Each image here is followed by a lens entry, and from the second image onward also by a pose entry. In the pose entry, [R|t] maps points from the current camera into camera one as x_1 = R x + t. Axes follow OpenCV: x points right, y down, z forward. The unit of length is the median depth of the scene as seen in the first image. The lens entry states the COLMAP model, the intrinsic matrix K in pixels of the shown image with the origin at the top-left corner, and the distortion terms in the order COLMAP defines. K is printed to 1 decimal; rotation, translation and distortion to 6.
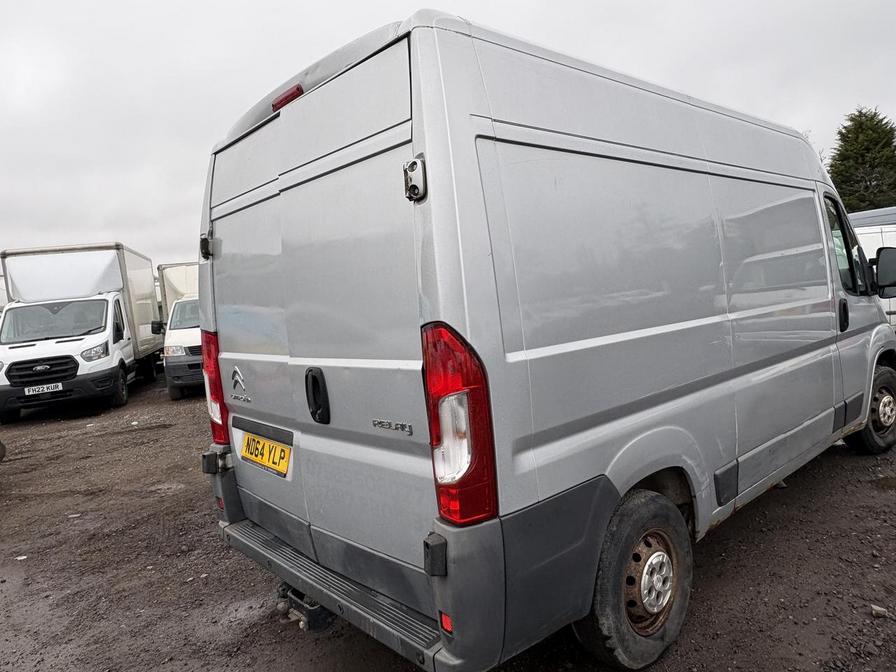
lens RADIAL K [[606.1, 0, 448.8], [0, 606.1, 329.1], [0, 0, 1]] dist [-0.000454, 0.009593]
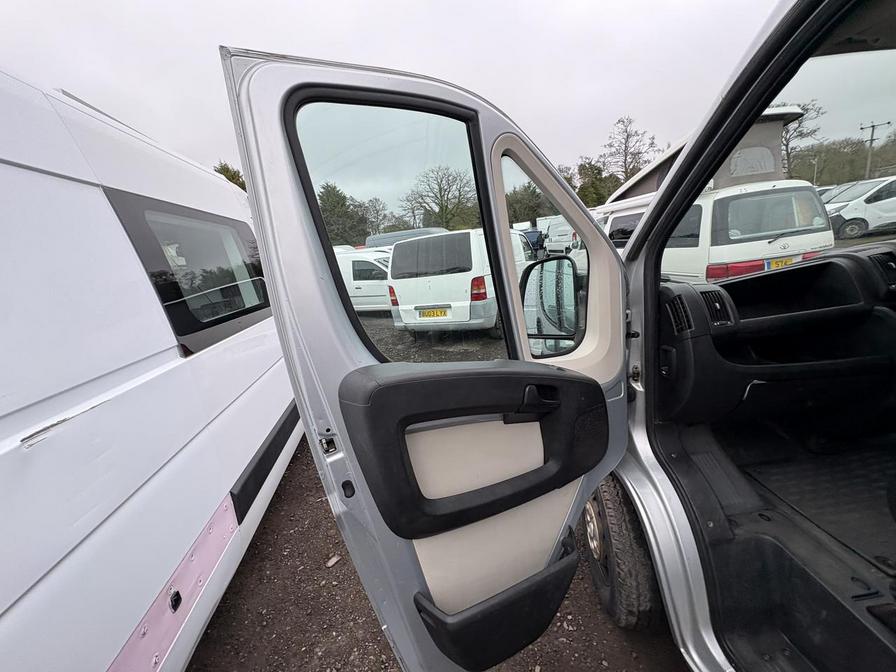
lens RADIAL K [[356.4, 0, 450.2], [0, 356.4, 334.6], [0, 0, 1]] dist [-0.000742, 0.000677]
pose [[0.595943, -0.170351, 0.784750, 0.201982], [0.125000, 0.985007, 0.118896, -0.174308], [-0.793238, 0.027238, 0.608302, 1.980619]]
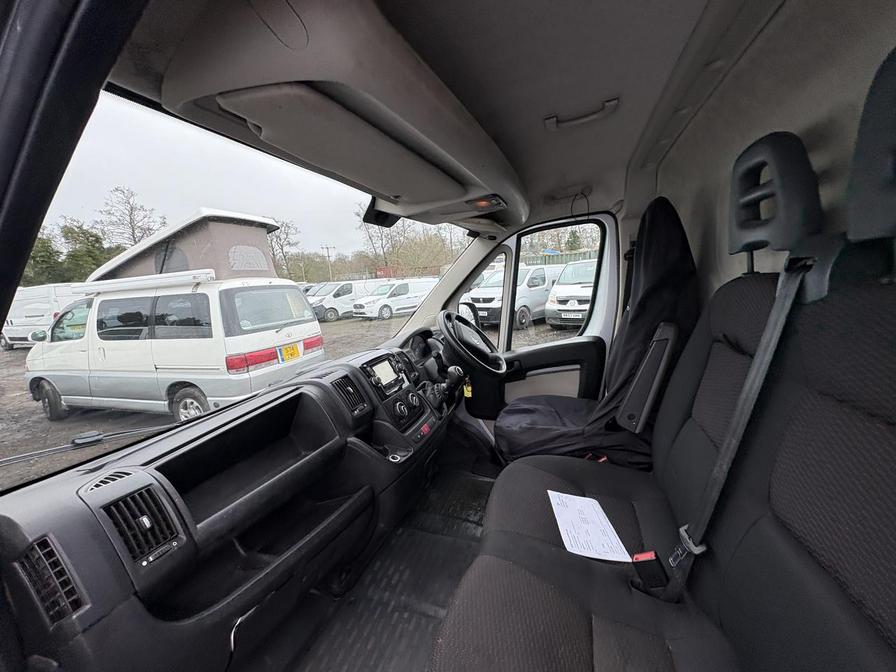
lens RADIAL K [[356.4, 0, 443.8], [0, 356.4, 339.1], [0, 0, 1]] dist [-0.000742, 0.000677]
pose [[-0.468958, -0.011760, 0.883142, 0.417946], [0.177479, 0.978261, 0.107270, -0.214070], [-0.865205, 0.207044, -0.456676, 1.912206]]
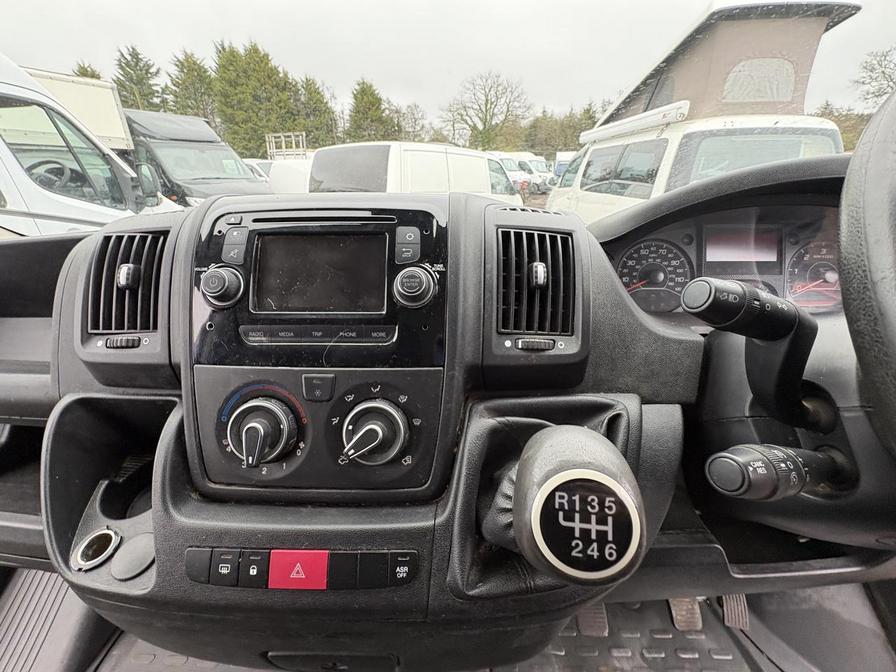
lens RADIAL K [[356.4, 0, 451.4], [0, 356.4, 334.2], [0, 0, 1]] dist [-0.000742, 0.000677]
pose [[0.681497, -0.217895, 0.698630, 0.762752], [-0.003954, 0.953536, 0.301253, -0.161552], [-0.731810, -0.208065, 0.648970, 1.696818]]
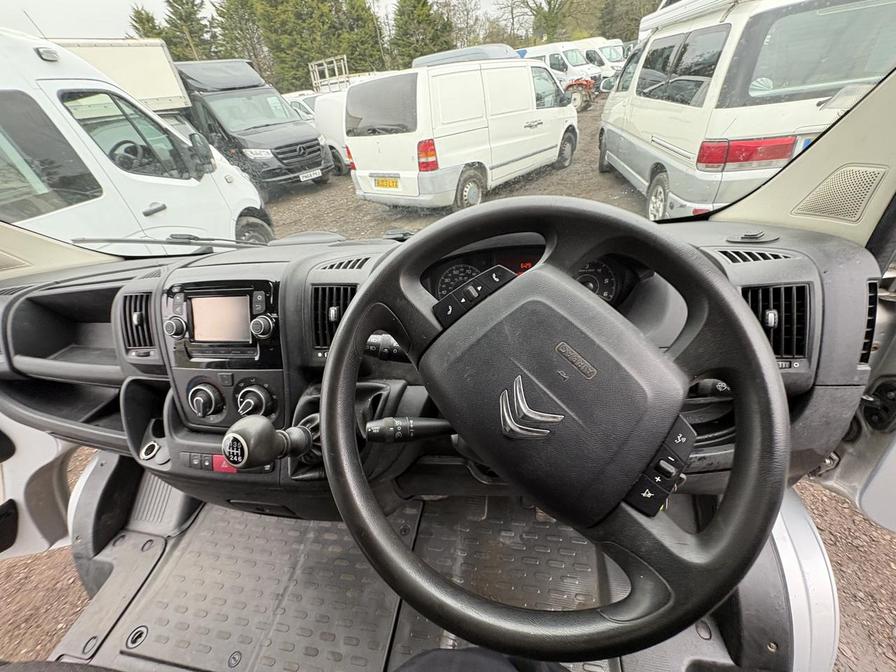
lens RADIAL K [[356.4, 0, 451.8], [0, 356.4, 336.6], [0, 0, 1]] dist [-0.000742, 0.000677]
pose [[0.780749, -0.366555, 0.506032, 0.809981], [0.098159, 0.871748, 0.480021, -0.218095], [-0.617086, -0.325105, 0.716597, 1.579434]]
